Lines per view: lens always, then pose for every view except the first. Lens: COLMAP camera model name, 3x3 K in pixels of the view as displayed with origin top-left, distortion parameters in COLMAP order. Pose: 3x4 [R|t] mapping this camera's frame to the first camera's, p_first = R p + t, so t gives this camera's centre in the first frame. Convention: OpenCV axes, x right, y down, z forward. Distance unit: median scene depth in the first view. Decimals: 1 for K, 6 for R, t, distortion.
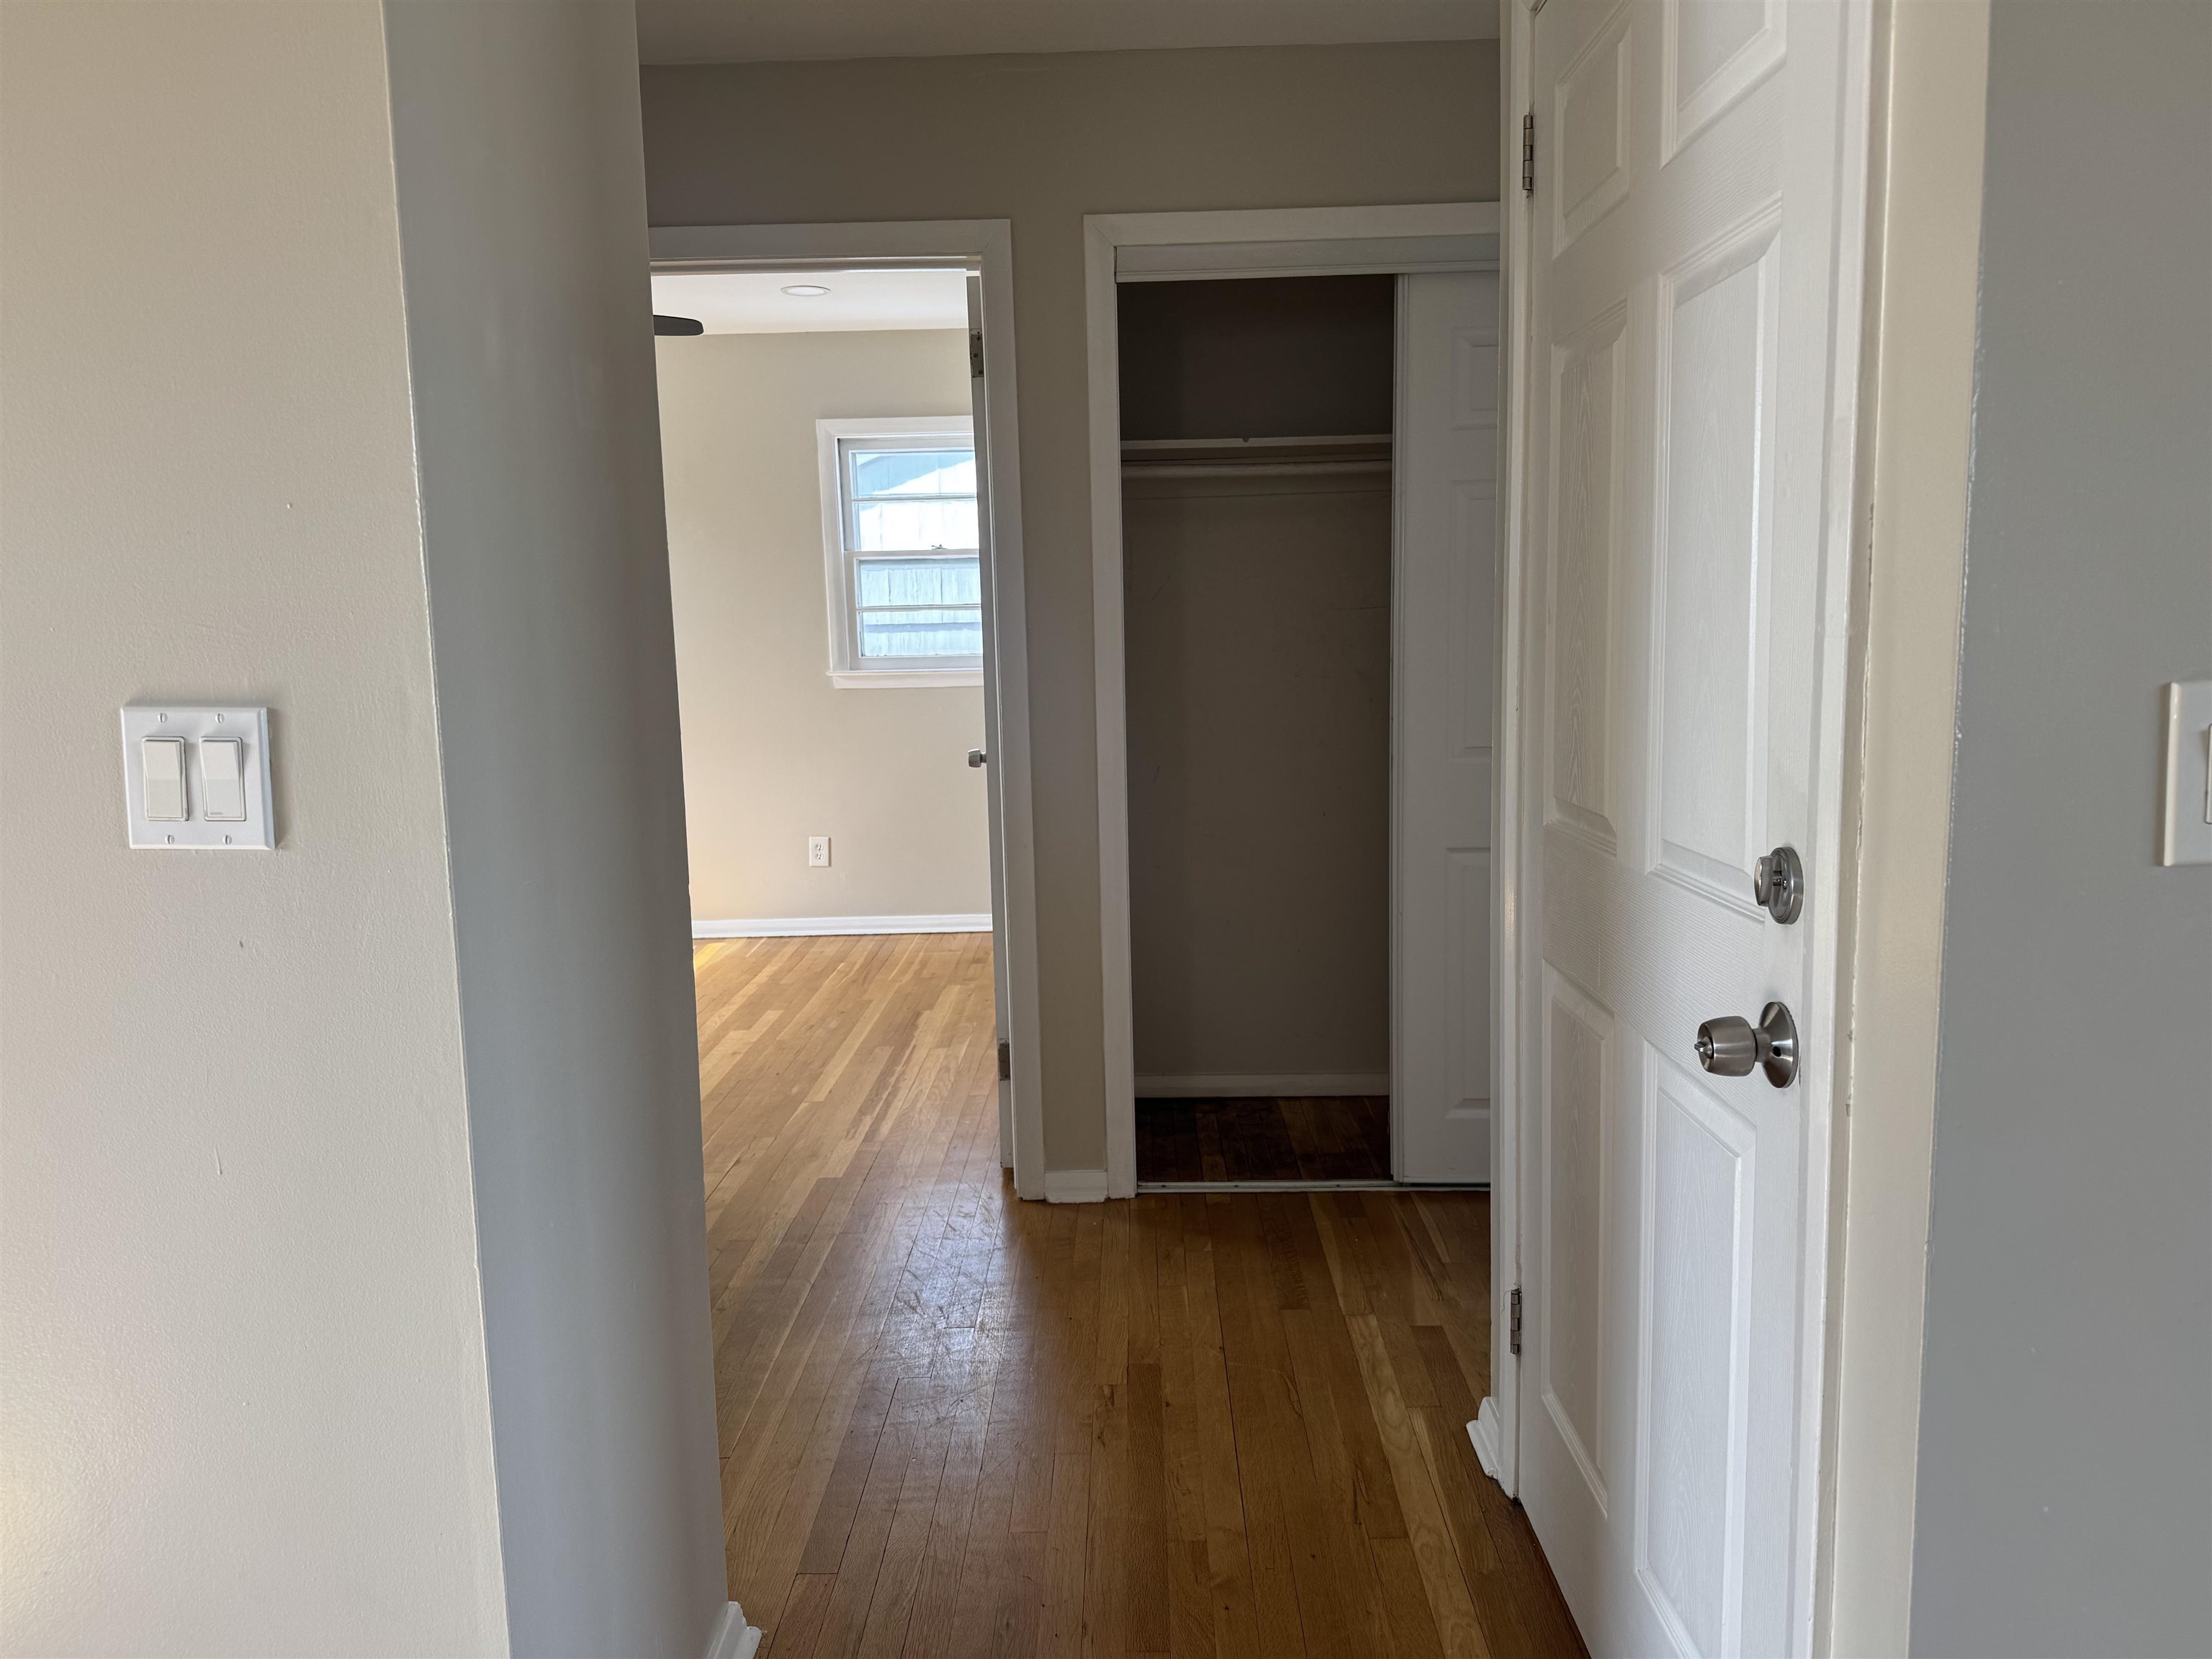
lens RADIAL K [[1538.4, 0, 1134.2], [0, 1538.4, 835.6], [0, 0, 1]] dist [0.047761, -0.004072]
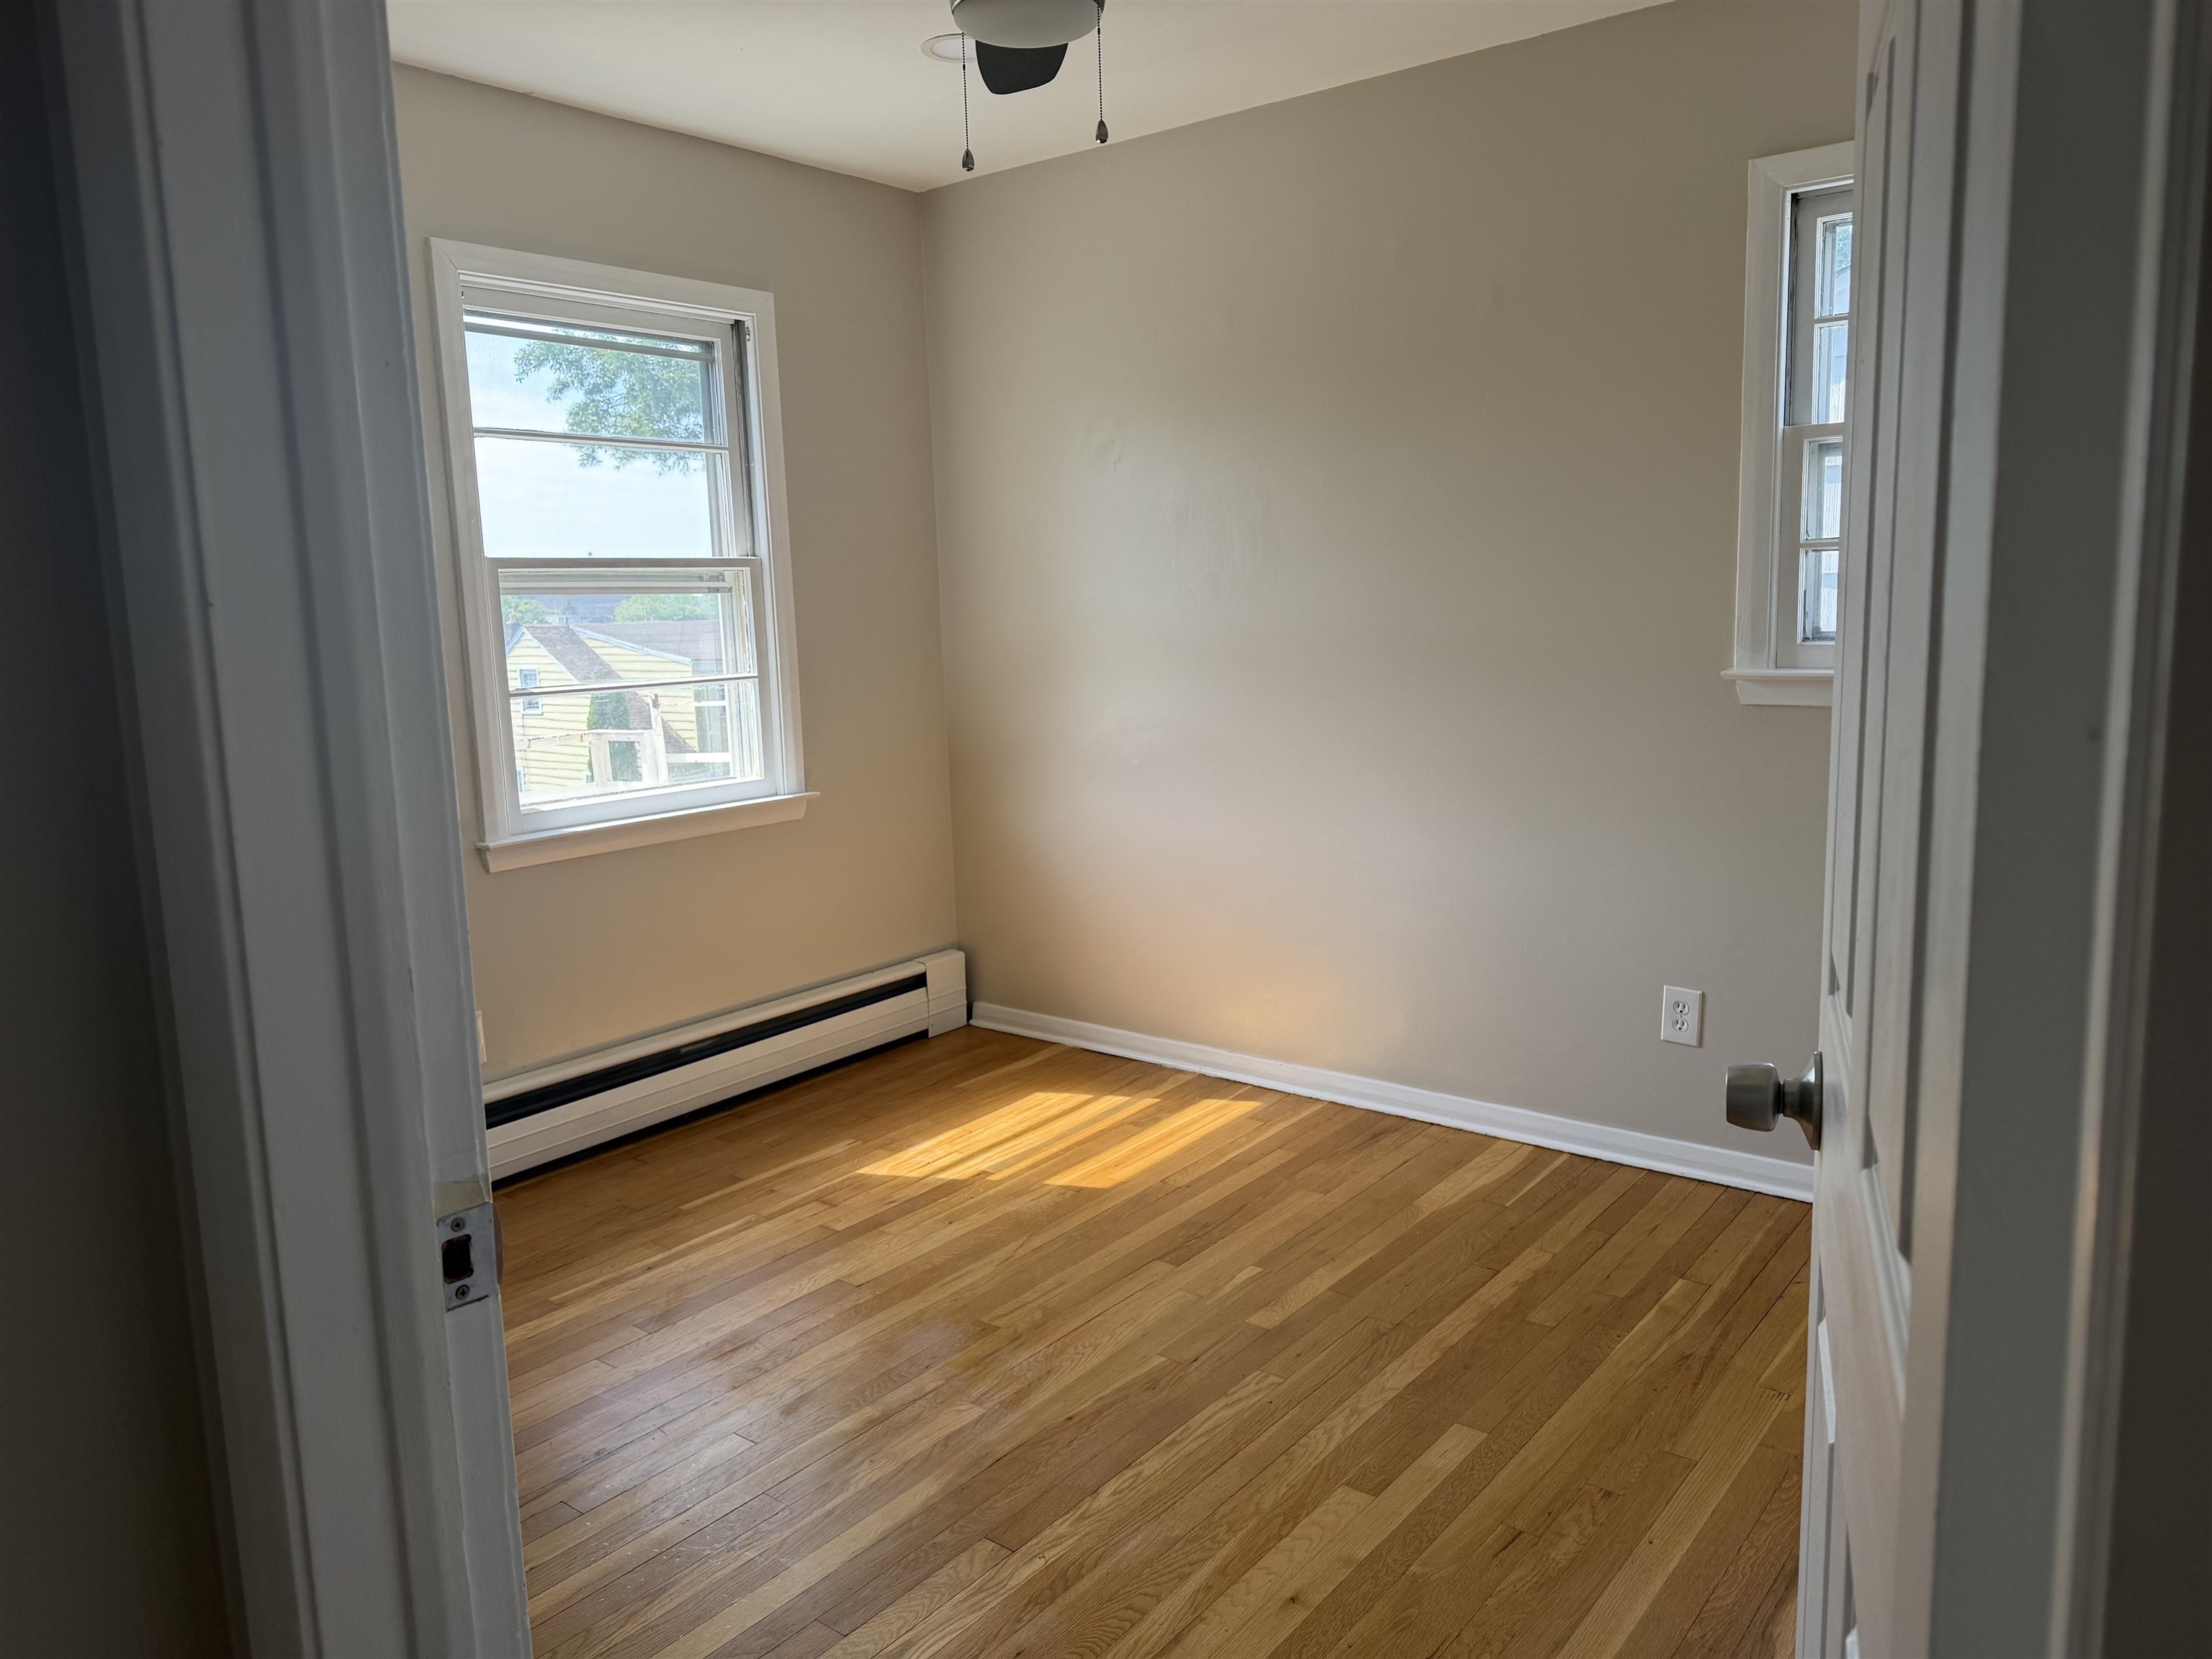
lens RADIAL K [[1535.8, 0, 1114.9], [0, 1535.8, 820.1], [0, 0, 1]] dist [0.126848, -0.184269]
pose [[0.785339, 0.086572, -0.612983, -0.042361], [-0.070017, 0.996241, 0.050997, -0.075908], [0.615094, 0.002869, 0.788449, 0.519677]]
